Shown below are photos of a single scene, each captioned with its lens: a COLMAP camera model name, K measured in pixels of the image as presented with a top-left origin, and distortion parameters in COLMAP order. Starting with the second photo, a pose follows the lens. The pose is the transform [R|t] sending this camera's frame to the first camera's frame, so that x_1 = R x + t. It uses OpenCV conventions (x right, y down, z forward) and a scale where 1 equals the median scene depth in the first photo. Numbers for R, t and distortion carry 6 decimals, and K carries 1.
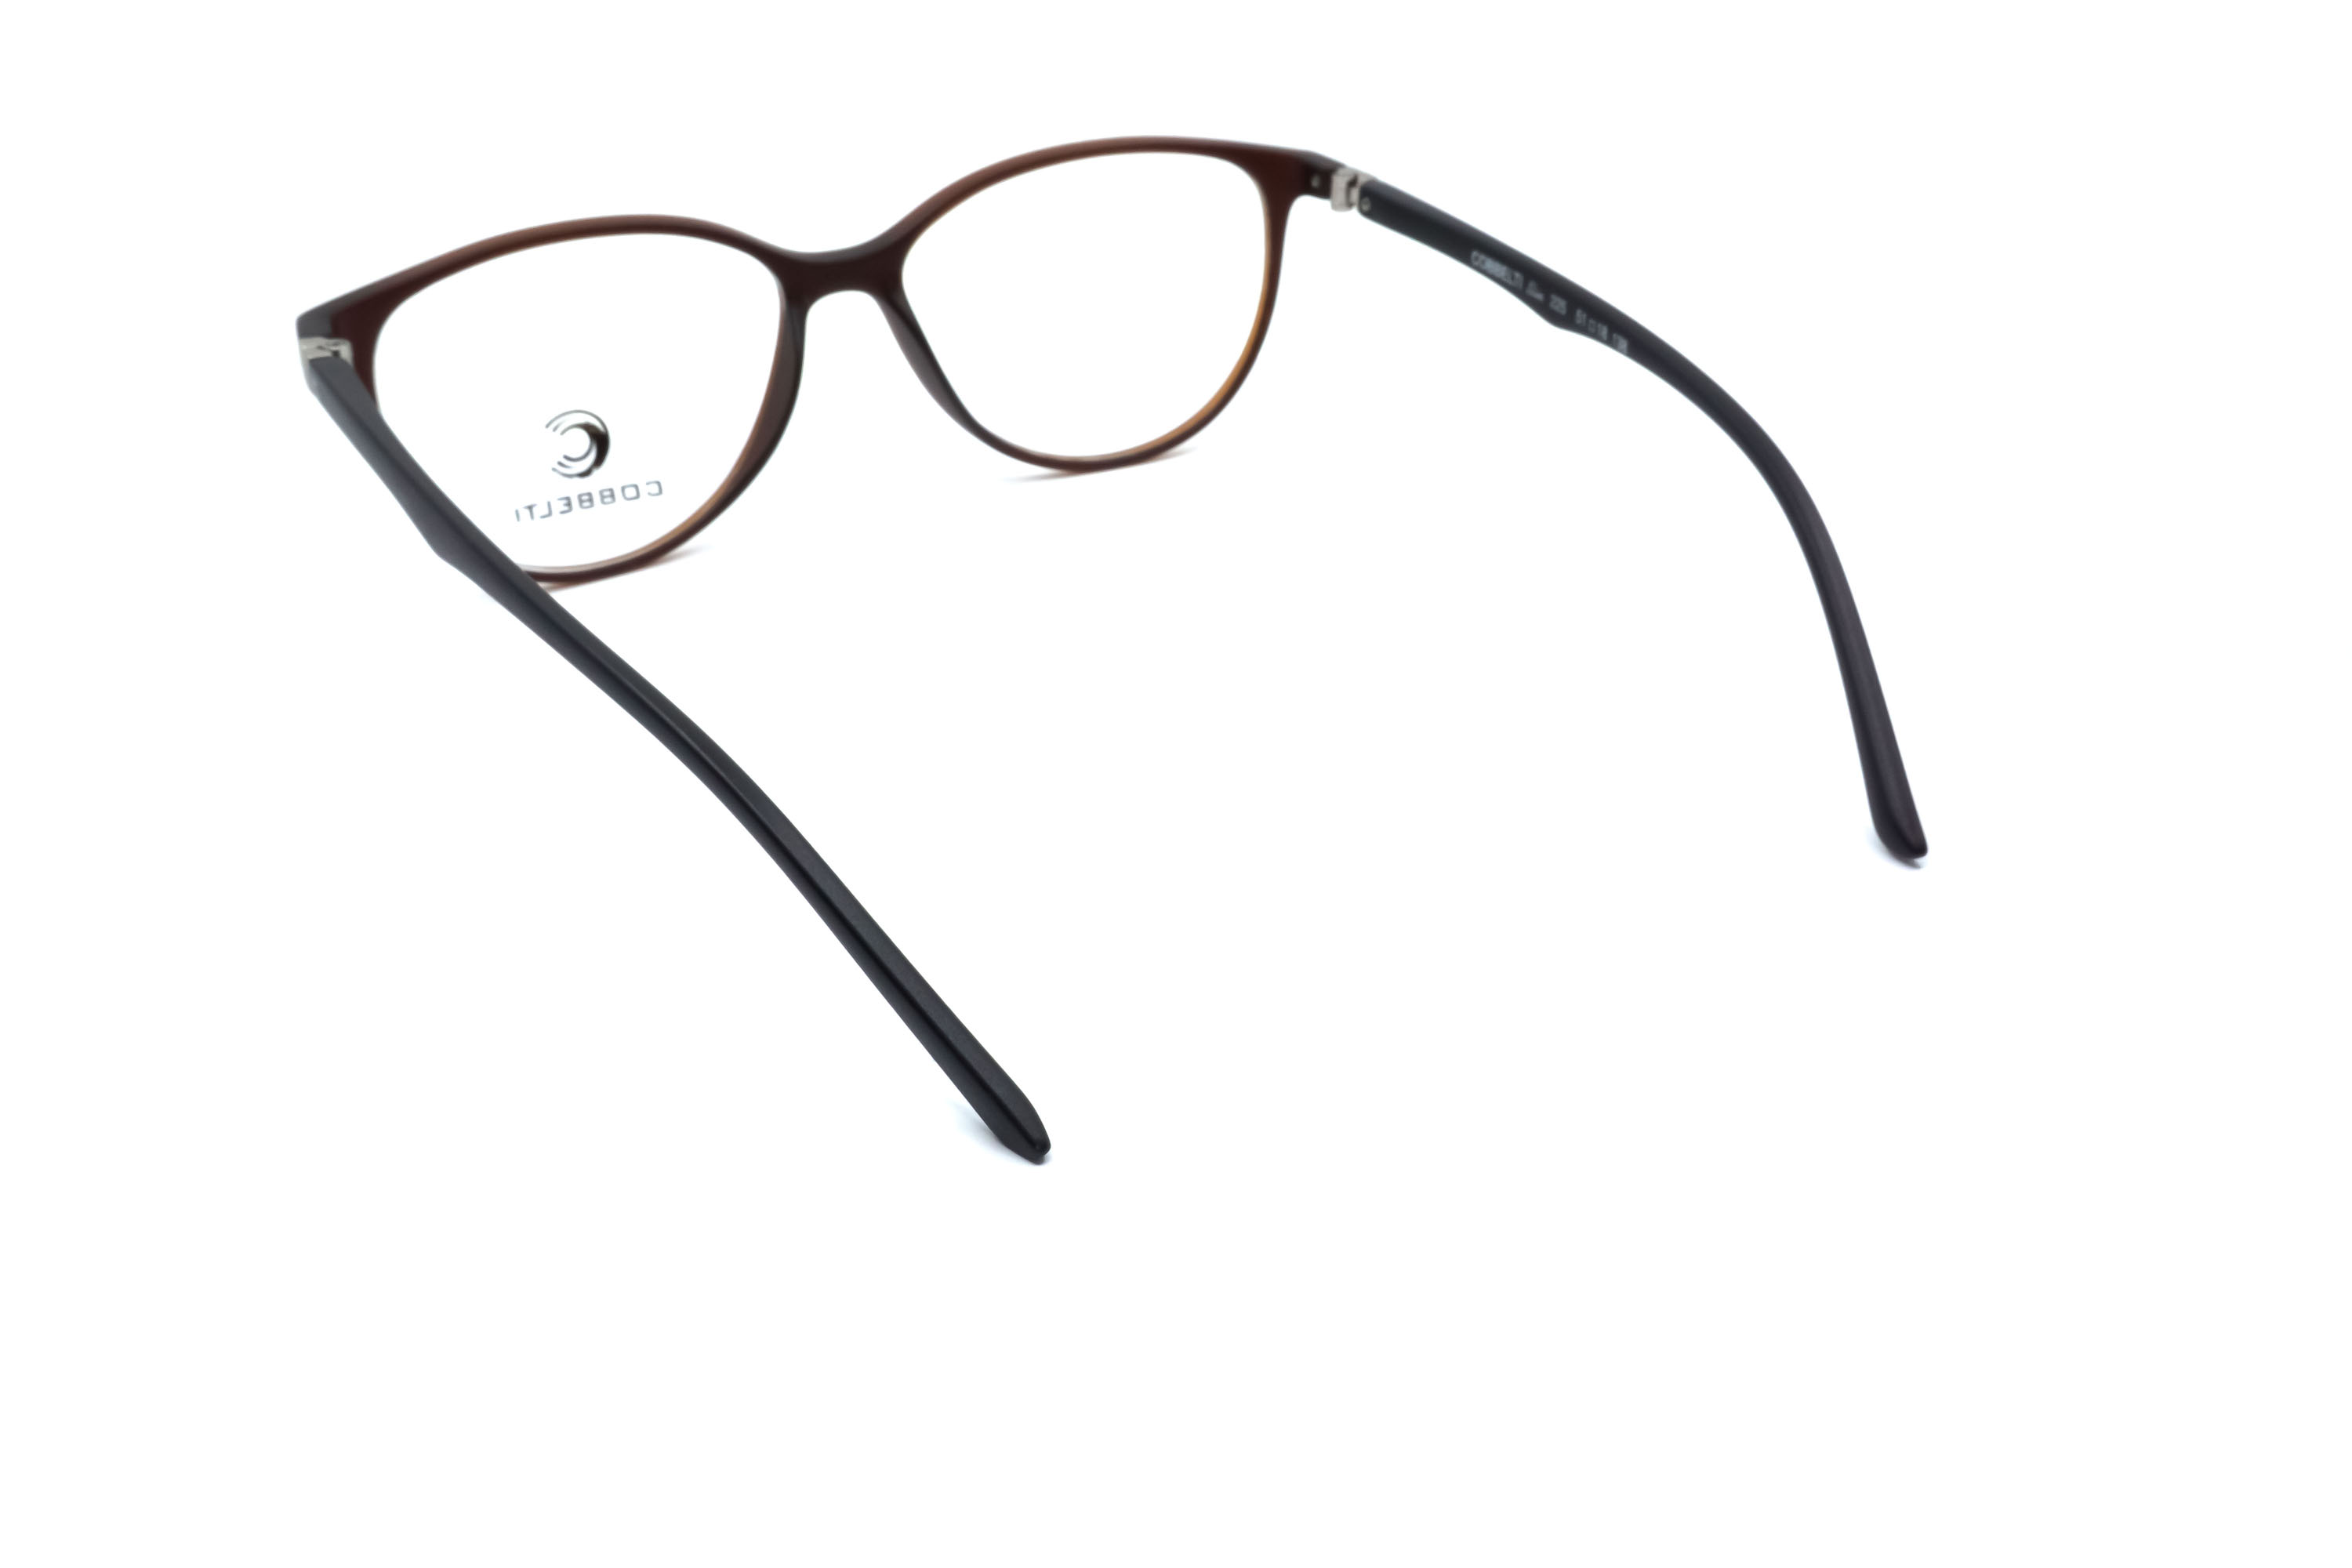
lens RADIAL K [[2624.1, 0, 1176.0], [0, 2624.1, 784.0], [0, 0, 1]] dist [0.009831, 0.015566]
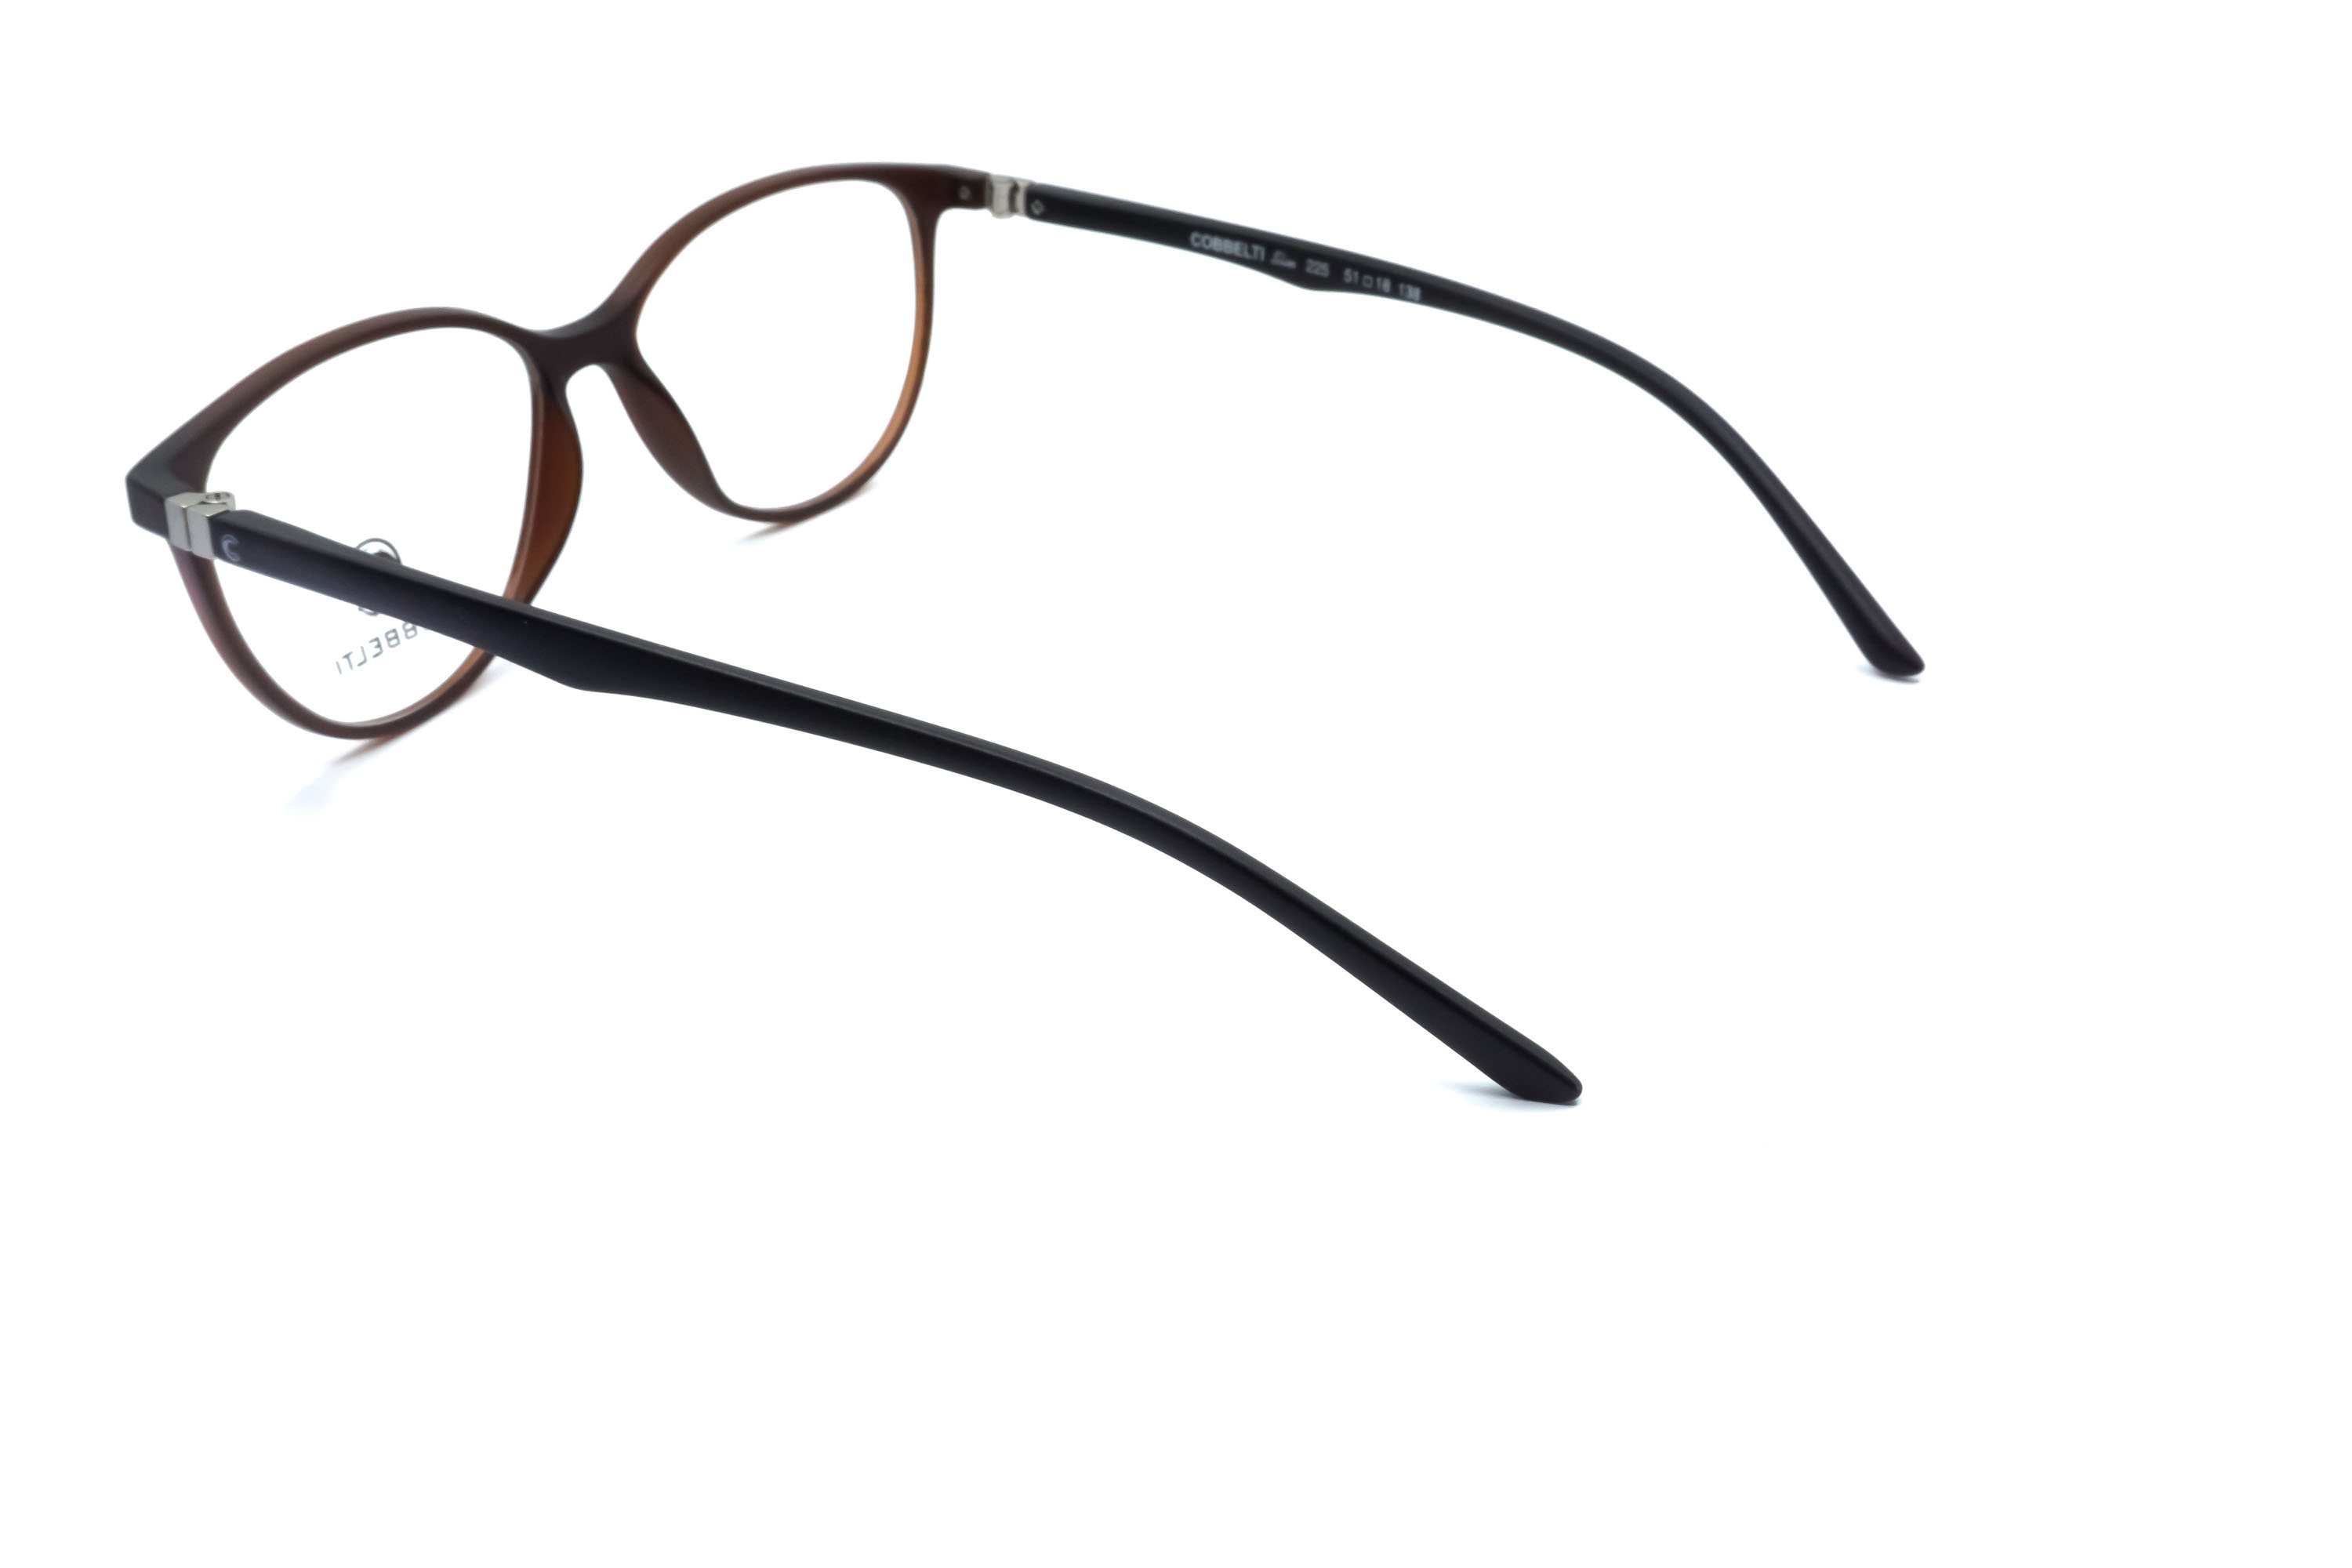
lens RADIAL K [[2624.1, 0, 1176.0], [0, 2624.1, 784.0], [0, 0, 1]] dist [0.009831, 0.015566]
pose [[0.865157, -0.223410, 0.448989, -0.405274], [0.229259, 0.972454, 0.042117, -0.036641], [-0.446030, 0.066497, 0.892544, 0.092138]]
